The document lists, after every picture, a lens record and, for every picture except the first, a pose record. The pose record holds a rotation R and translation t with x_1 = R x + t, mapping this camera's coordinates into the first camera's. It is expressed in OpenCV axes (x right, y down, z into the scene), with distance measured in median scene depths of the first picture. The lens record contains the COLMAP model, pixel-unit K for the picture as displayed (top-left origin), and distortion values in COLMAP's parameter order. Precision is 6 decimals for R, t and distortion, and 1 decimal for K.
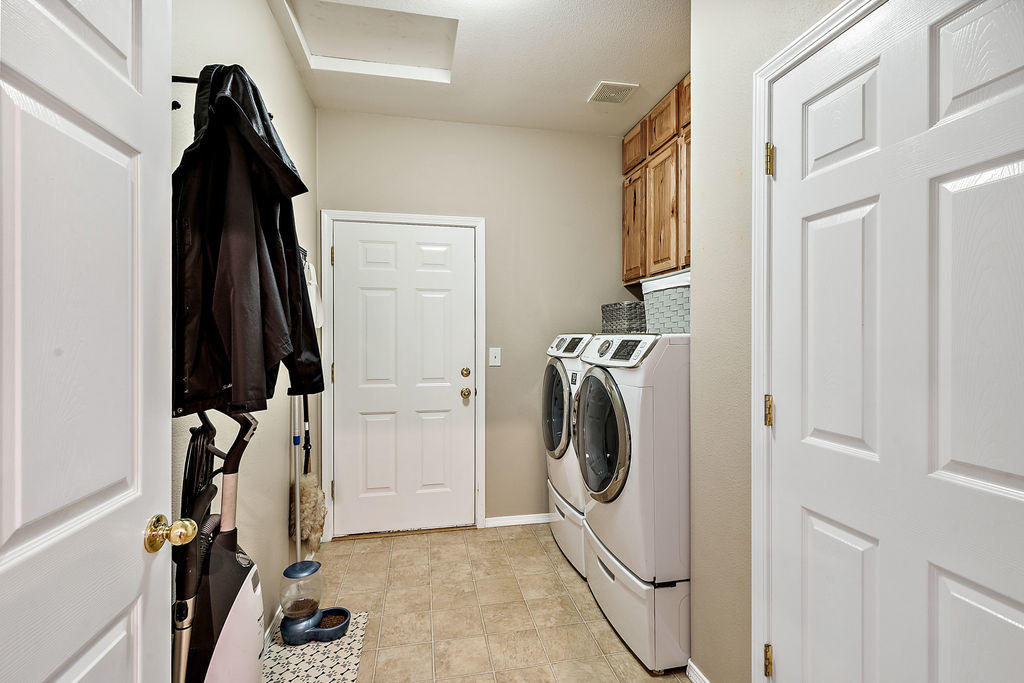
lens RADIAL K [[465.5, 0, 512.6], [0, 465.5, 338.5], [0, 0, 1]] dist [0.002021, 0.000187]
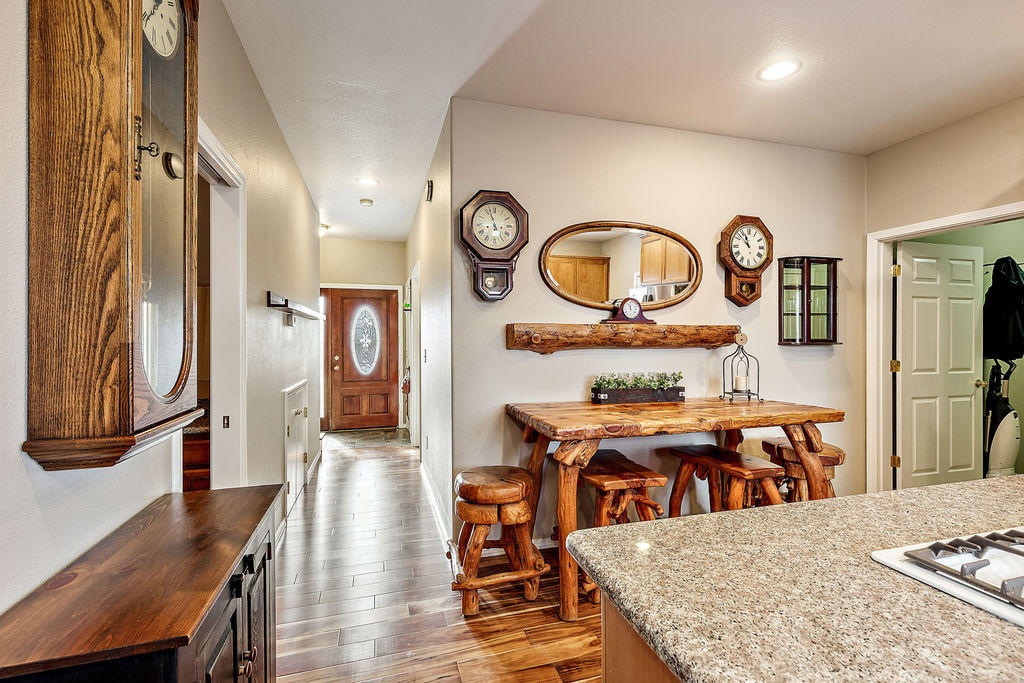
lens RADIAL K [[465.5, 0, 513.7], [0, 465.5, 340.9], [0, 0, 1]] dist [0.002021, 0.000187]
pose [[0.097594, 0.003597, -0.995220, 2.273786], [-0.004933, 0.999983, 0.003130, 0.026920], [0.995214, 0.004604, 0.097610, -2.705797]]
